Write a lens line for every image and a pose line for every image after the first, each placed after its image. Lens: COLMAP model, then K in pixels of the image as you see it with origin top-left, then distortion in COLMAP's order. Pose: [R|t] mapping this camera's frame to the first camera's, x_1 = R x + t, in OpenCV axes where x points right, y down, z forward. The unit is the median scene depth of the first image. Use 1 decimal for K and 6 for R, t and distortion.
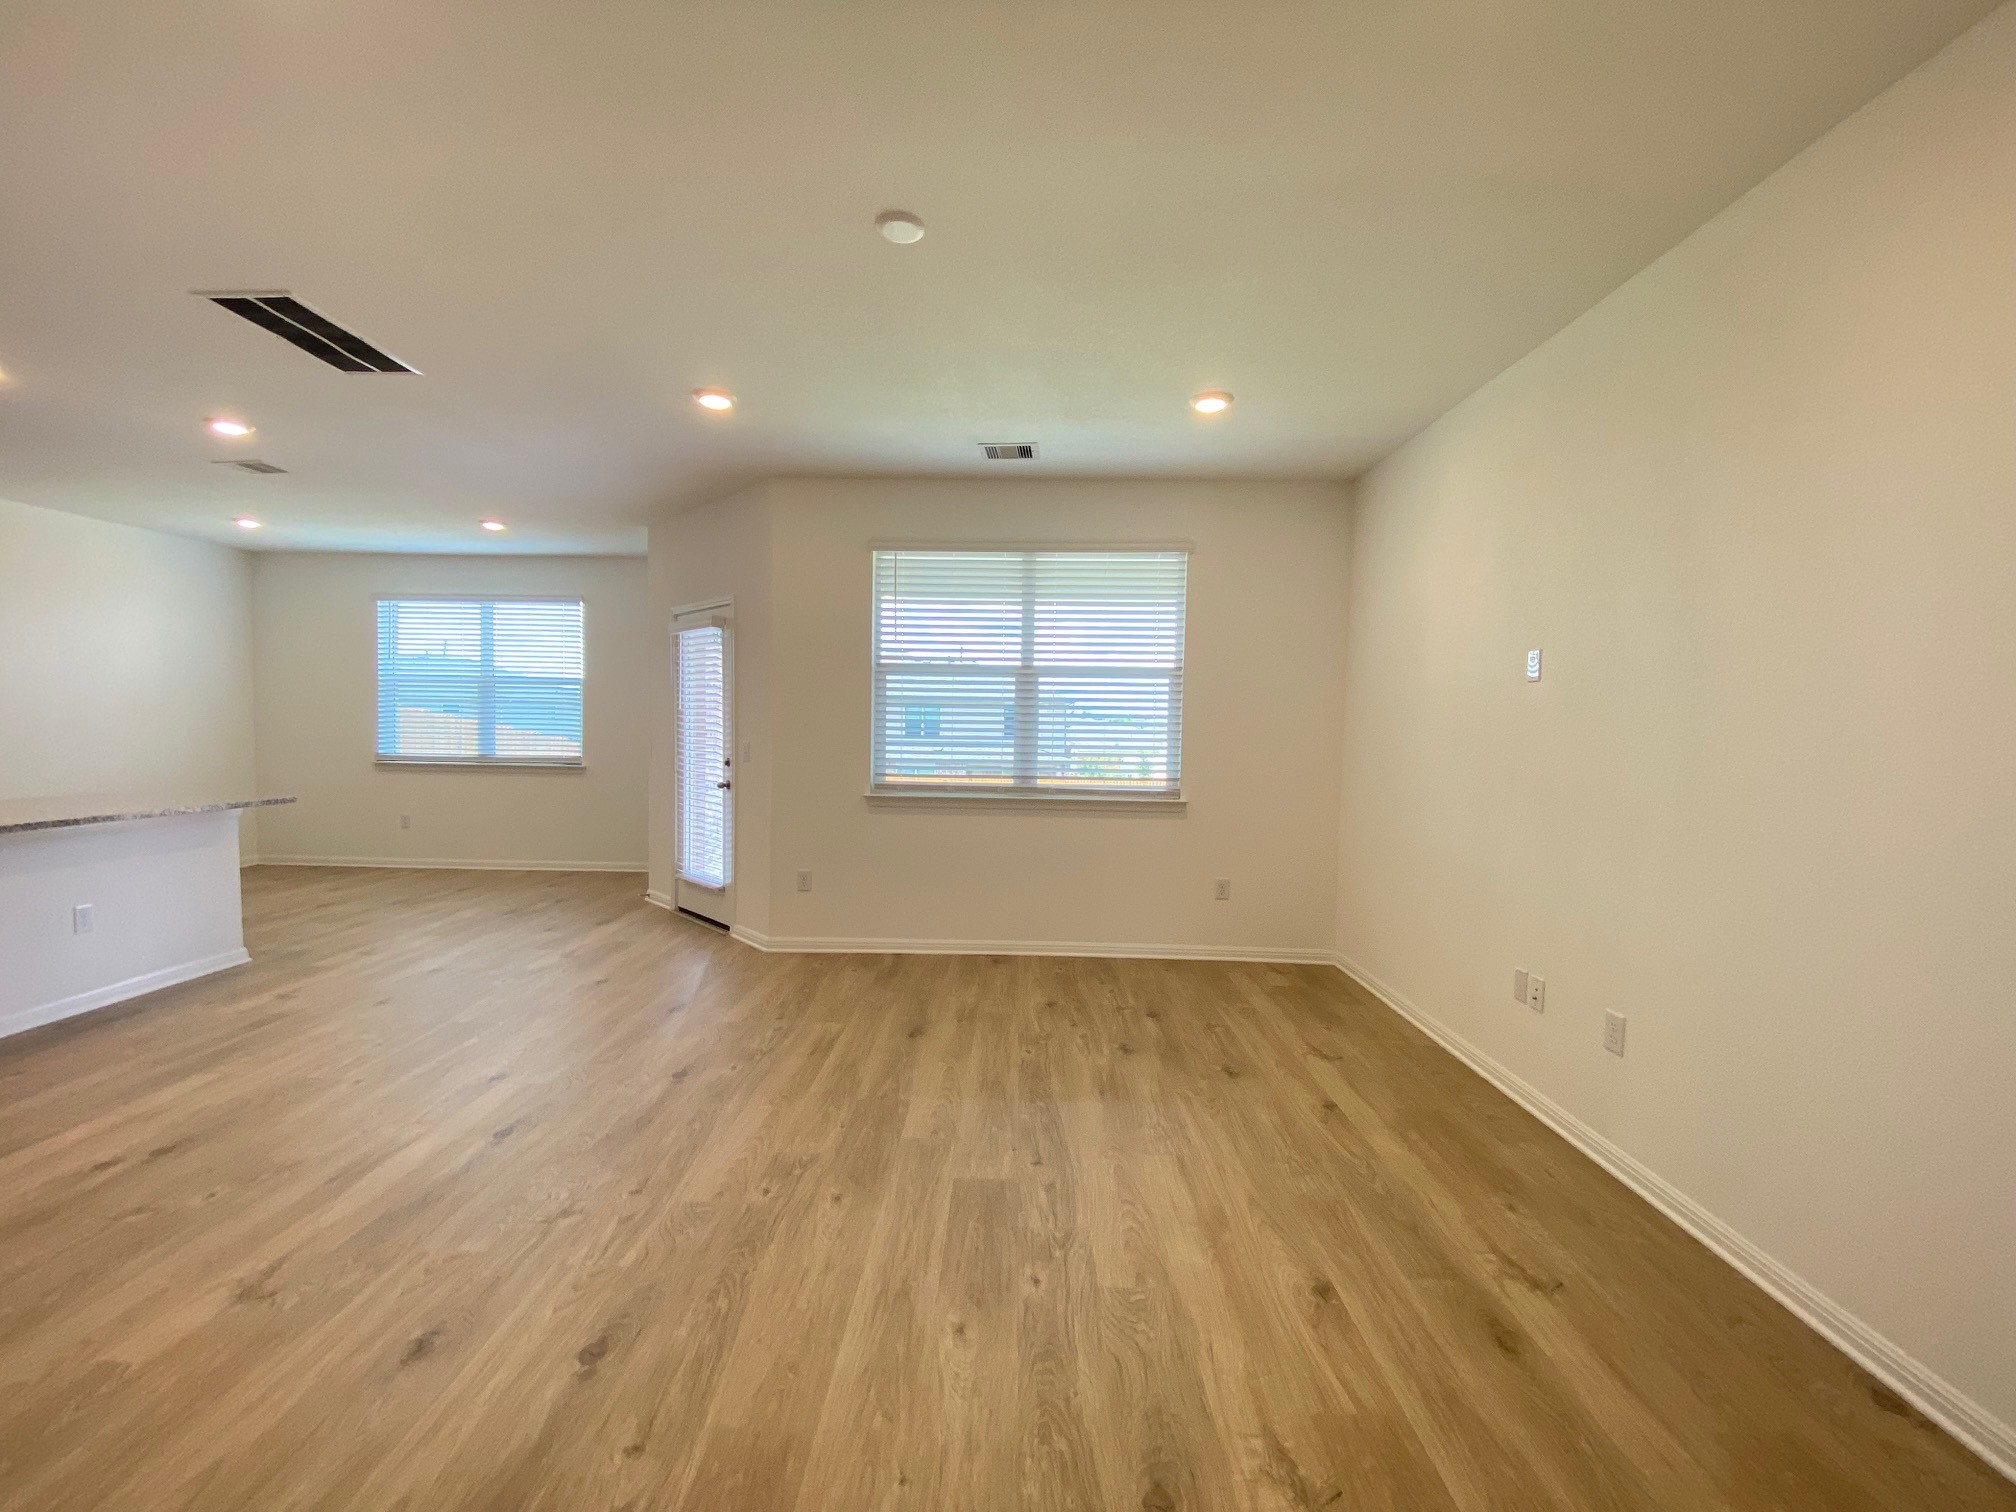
lens RADIAL K [[821.9, 0, 1006.0], [0, 821.9, 761.3], [0, 0, 1]] dist [0.076220, -0.050762]
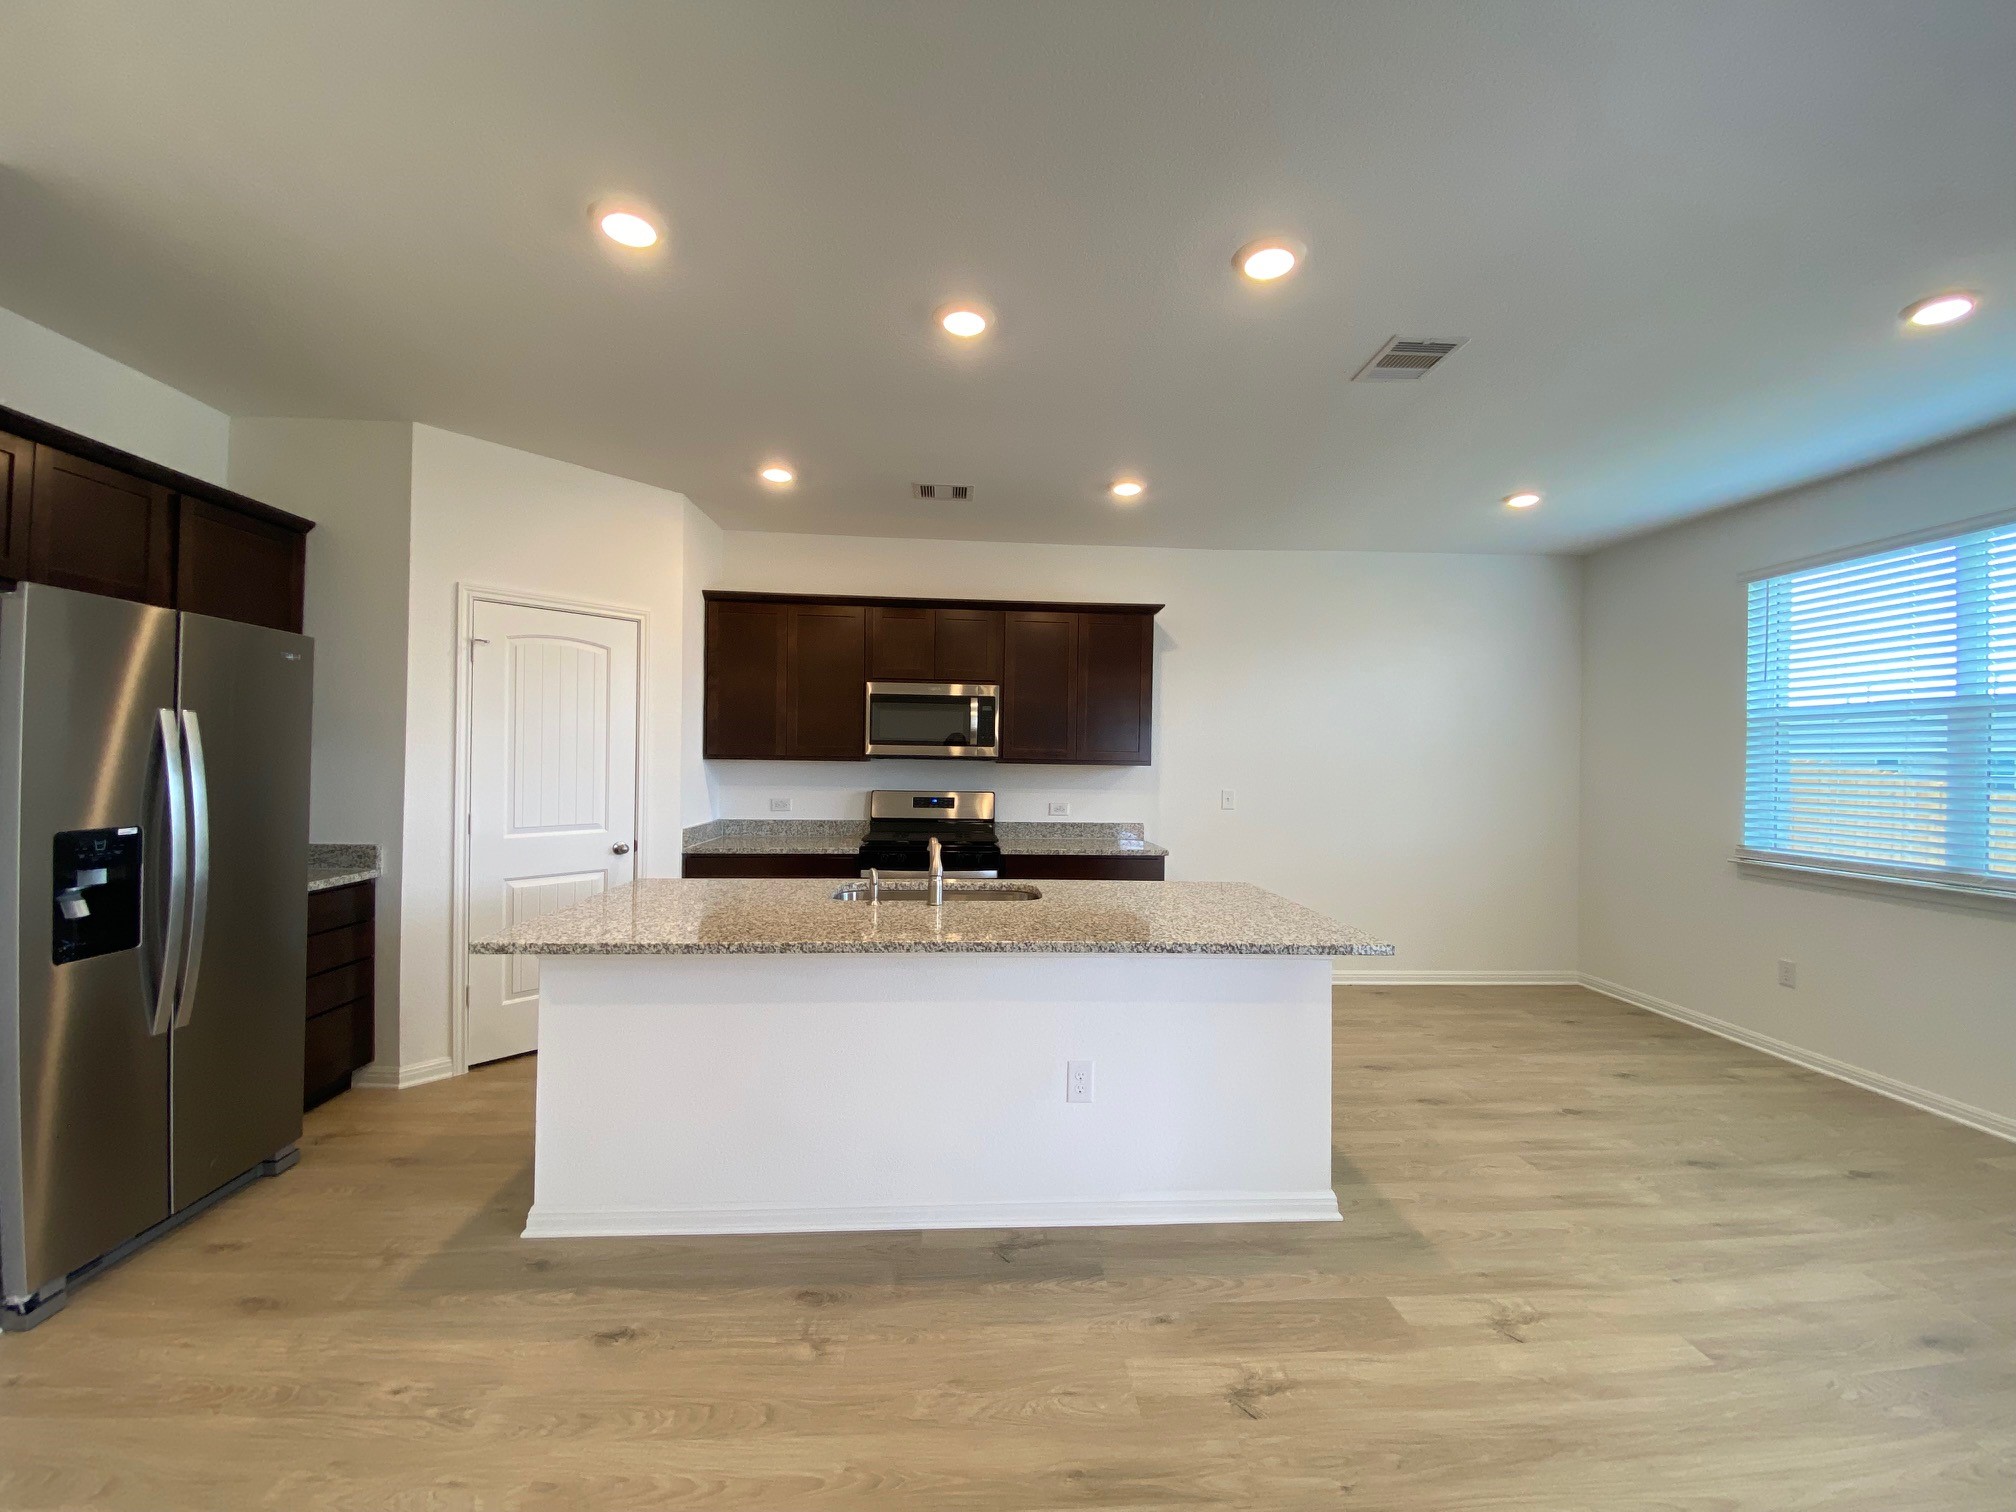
lens RADIAL K [[825.7, 0, 1004.5], [0, 825.7, 760.9], [0, 0, 1]] dist [0.038302, -0.028830]
pose [[0.094925, -0.011950, -0.995413, -0.387240], [-0.057067, 0.998218, -0.017426, -0.050414], [0.993847, 0.058460, 0.094074, 0.765643]]
